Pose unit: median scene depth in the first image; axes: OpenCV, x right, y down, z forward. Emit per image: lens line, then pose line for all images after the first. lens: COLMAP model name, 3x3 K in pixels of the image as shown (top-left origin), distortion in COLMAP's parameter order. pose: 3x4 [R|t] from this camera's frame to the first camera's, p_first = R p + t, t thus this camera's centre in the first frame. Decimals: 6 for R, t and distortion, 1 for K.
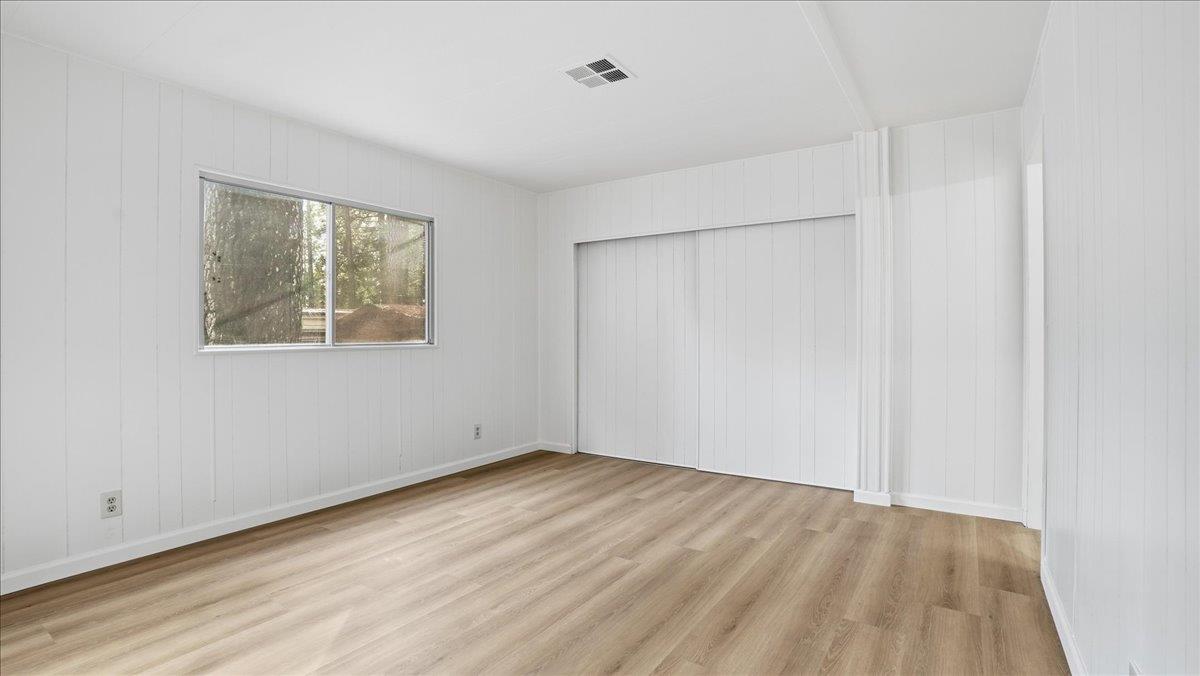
lens RADIAL K [[587.5, 0, 599.0], [0, 587.5, 337.0], [0, 0, 1]] dist [-0.062778, 0.022178]
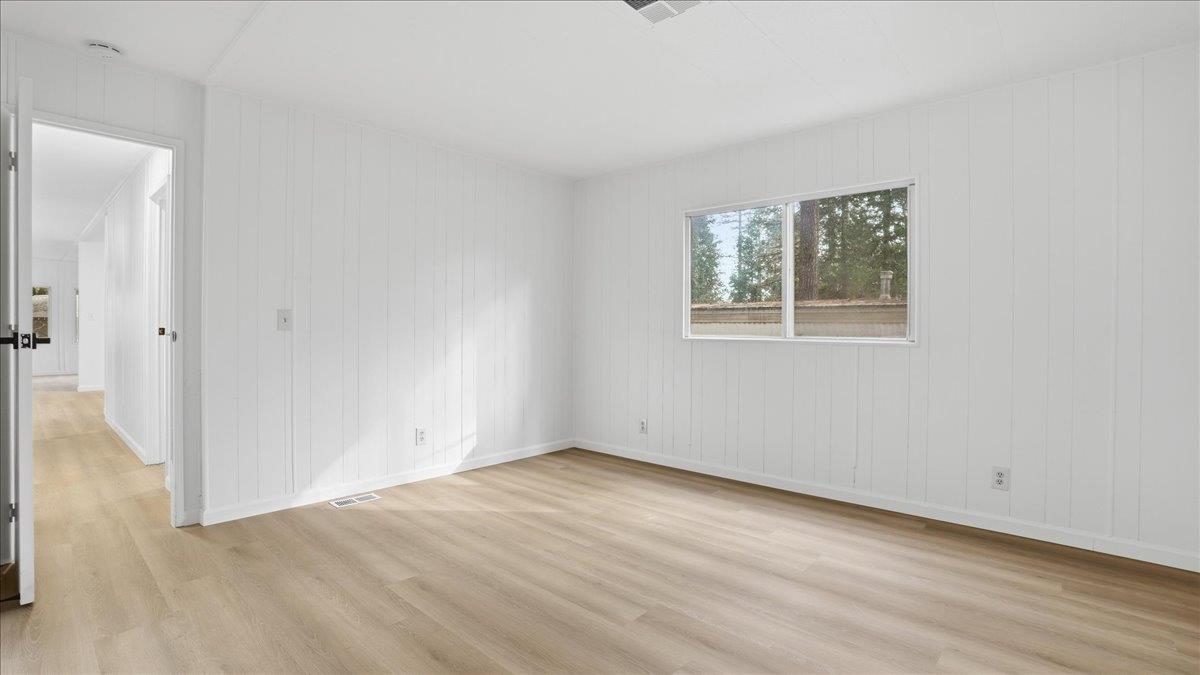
lens RADIAL K [[483.3, 0, 600.2], [0, 483.3, 337.4], [0, 0, 1]] dist [-0.013301, 0.000135]
pose [[-0.119689, 0.017319, -0.992660, 0.654471], [-0.001656, 0.999843, 0.017644, -0.037856], [0.992810, 0.003756, -0.119642, 0.897940]]
